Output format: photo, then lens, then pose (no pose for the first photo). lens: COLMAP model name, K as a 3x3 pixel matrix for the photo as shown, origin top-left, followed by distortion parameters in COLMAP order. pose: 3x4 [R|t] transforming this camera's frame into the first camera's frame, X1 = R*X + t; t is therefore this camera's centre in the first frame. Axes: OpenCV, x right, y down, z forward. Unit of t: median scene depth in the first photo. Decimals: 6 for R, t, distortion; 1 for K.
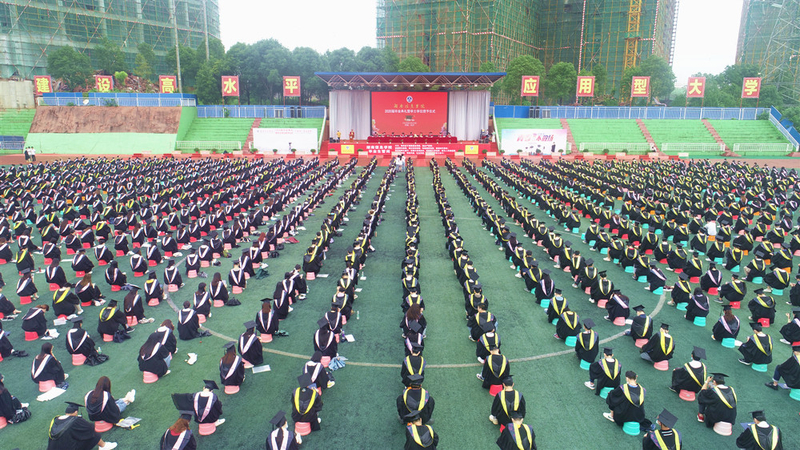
lens RADIAL K [[543.8, 0, 400.0], [0, 543.8, 225.0], [0, 0, 1]] dist [-0.000085, -0.001287]
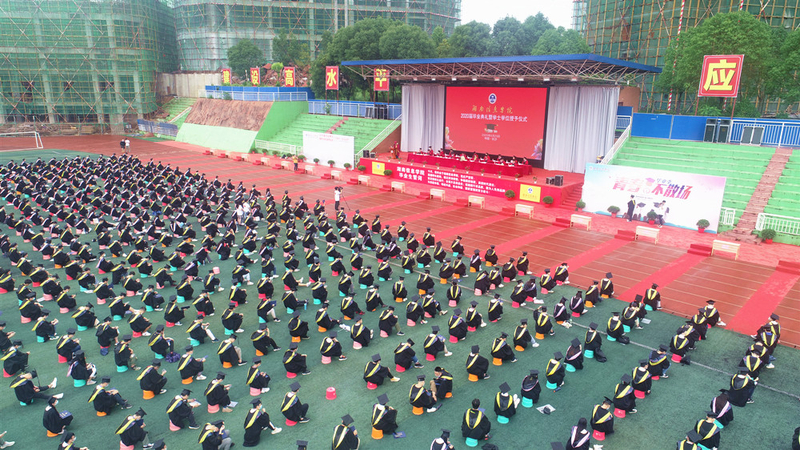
lens RADIAL K [[543.8, 0, 400.0], [0, 543.8, 225.0], [0, 0, 1]] dist [-0.000085, -0.001287]
pose [[0.722410, 0.176922, -0.668447, 0.388528], [-0.149395, 0.983815, 0.098937, -0.131476], [0.675133, 0.028390, 0.737150, 0.457636]]
